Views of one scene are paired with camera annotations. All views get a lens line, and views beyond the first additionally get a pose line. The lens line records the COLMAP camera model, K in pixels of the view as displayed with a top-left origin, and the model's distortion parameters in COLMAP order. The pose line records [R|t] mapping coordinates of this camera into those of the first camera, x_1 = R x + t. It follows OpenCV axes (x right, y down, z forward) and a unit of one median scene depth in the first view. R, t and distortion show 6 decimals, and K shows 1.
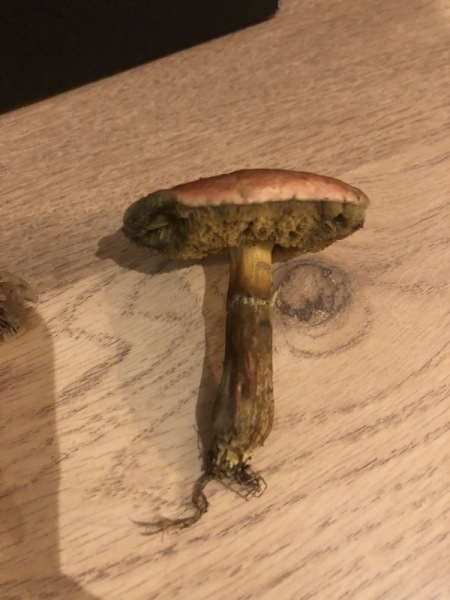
lens RADIAL K [[493.9, 0, 225.0], [0, 493.9, 300.0], [0, 0, 1]] dist [0.007739, -0.001161]
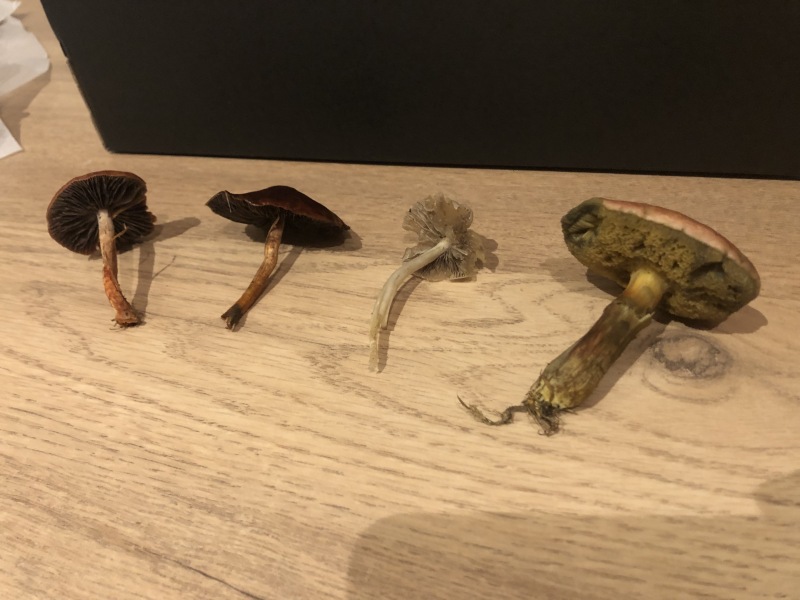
lens RADIAL K [[658.5, 0, 400.0], [0, 658.5, 300.0], [0, 0, 1]] dist [0.007739, -0.001161]
pose [[0.738293, 0.387748, -0.551883, 0.553280], [-0.558399, 0.810320, -0.177686, 0.606556], [0.378304, 0.439355, 0.814772, -0.592185]]
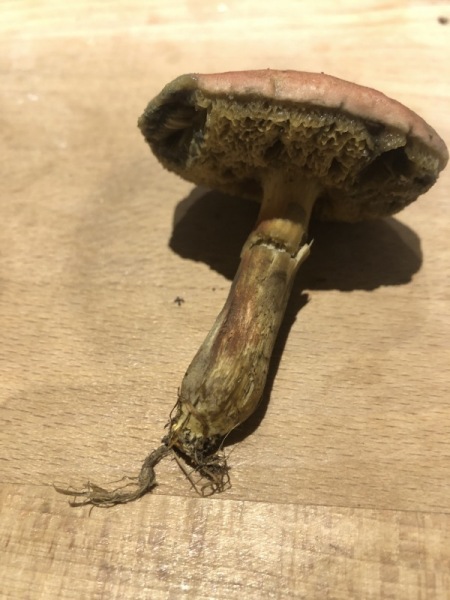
lens RADIAL K [[493.9, 0, 225.0], [0, 493.9, 300.0], [0, 0, 1]] dist [0.007739, -0.001161]
pose [[0.951608, 0.228021, -0.206032, 0.168061], [-0.249045, 0.964989, -0.082297, 0.171225], [0.180053, 0.129626, 0.975078, 0.214196]]
